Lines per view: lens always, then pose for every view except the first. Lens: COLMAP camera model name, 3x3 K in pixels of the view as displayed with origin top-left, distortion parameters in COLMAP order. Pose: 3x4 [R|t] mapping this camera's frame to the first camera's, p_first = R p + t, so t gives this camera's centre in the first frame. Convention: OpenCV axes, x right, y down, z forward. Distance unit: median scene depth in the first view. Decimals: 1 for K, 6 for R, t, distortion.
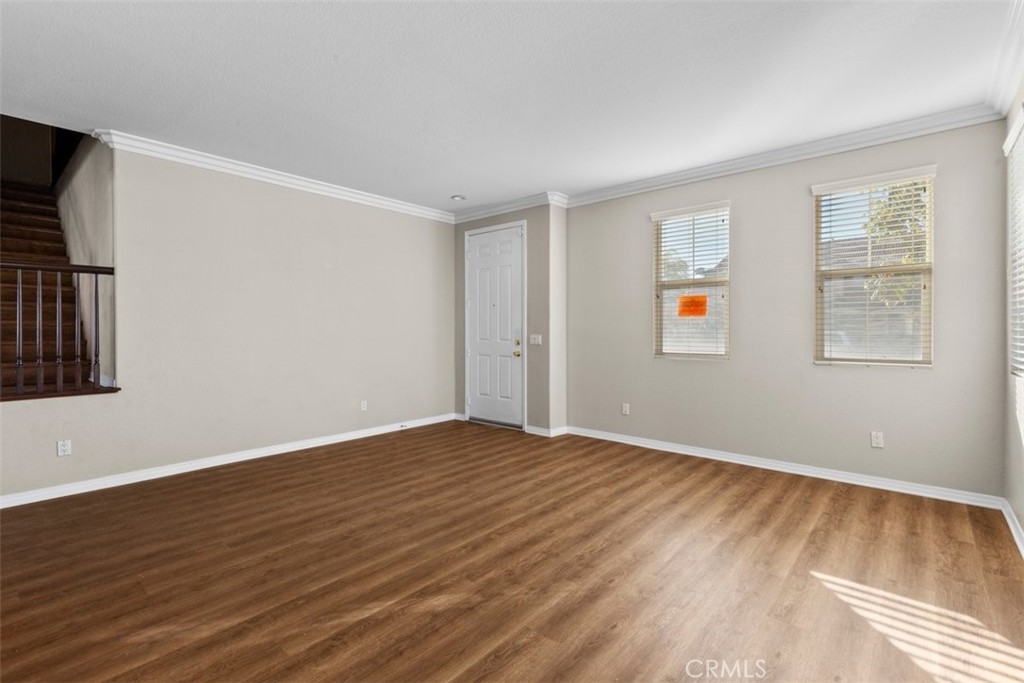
lens RADIAL K [[466.8, 0, 506.2], [0, 466.8, 329.7], [0, 0, 1]] dist [0.003360, -0.000454]
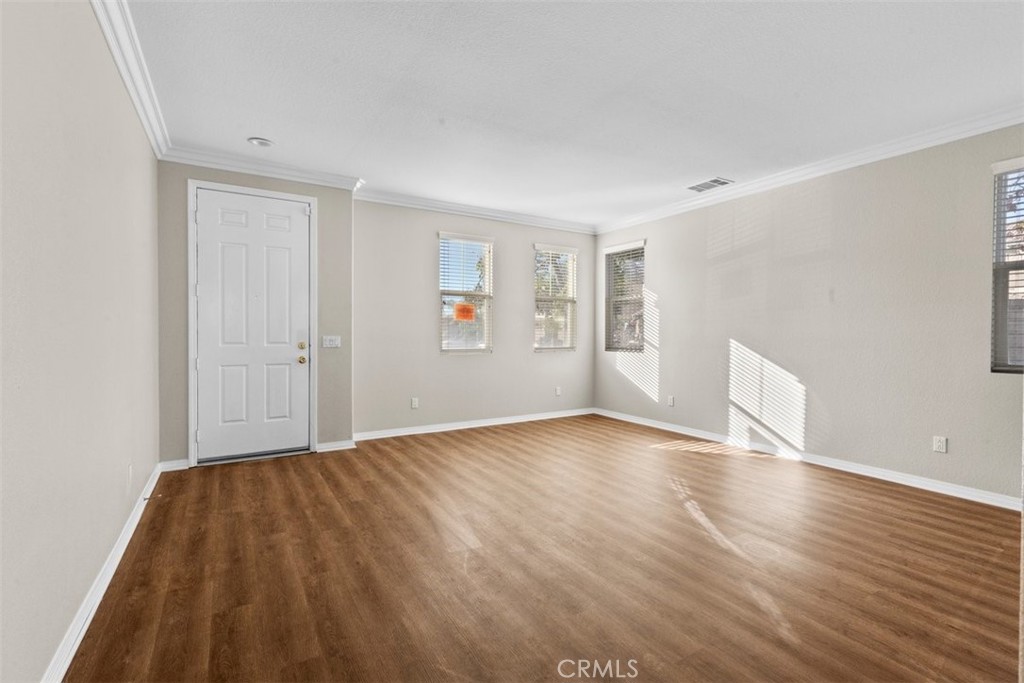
lens RADIAL K [[469.9, 0, 510.3], [0, 469.9, 337.7], [0, 0, 1]] dist [0.012316, -0.000283]
pose [[0.297946, -0.016401, 0.954442, -1.109705], [-0.010761, 0.999731, 0.020538, -0.012642], [-0.954522, -0.016390, 0.297689, 0.699887]]
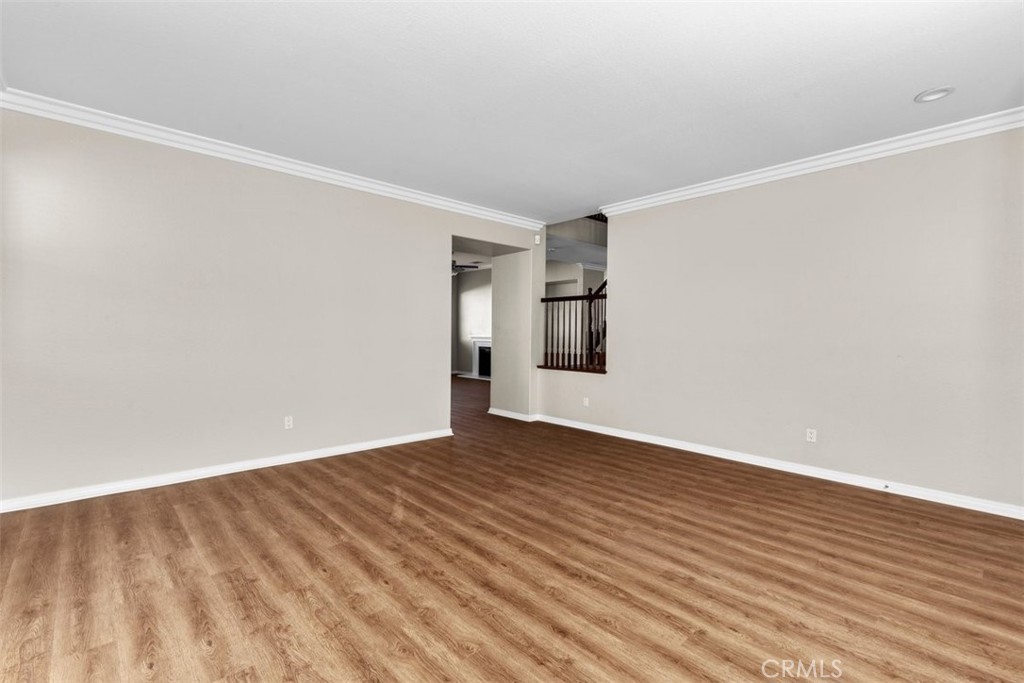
lens RADIAL K [[466.8, 0, 506.2], [0, 466.8, 329.7], [0, 0, 1]] dist [0.003360, -0.000454]
pose [[-0.106907, -0.003884, -0.994261, 0.825099], [-0.014952, 0.999886, -0.002298, -0.001957], [0.994157, 0.014620, -0.106953, 0.937248]]
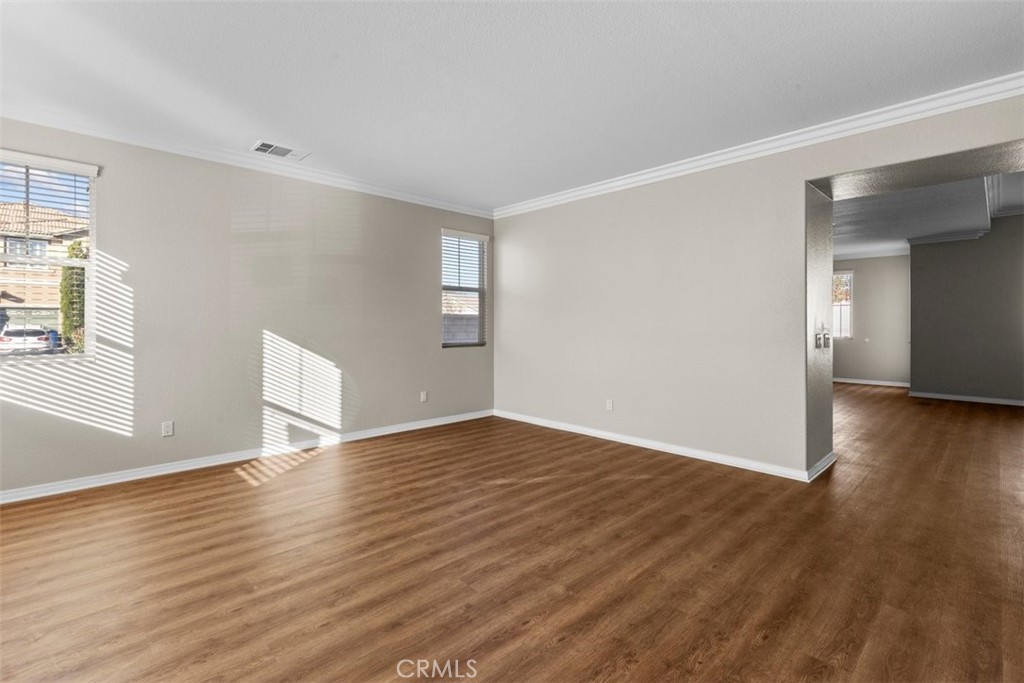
lens RADIAL K [[466.8, 0, 506.2], [0, 466.8, 329.7], [0, 0, 1]] dist [0.003360, -0.000454]
pose [[-0.996641, -0.003093, 0.081841, -0.192818], [-0.001906, 0.999892, 0.014588, -0.005421], [-0.081878, 0.014383, -0.996539, 1.740317]]
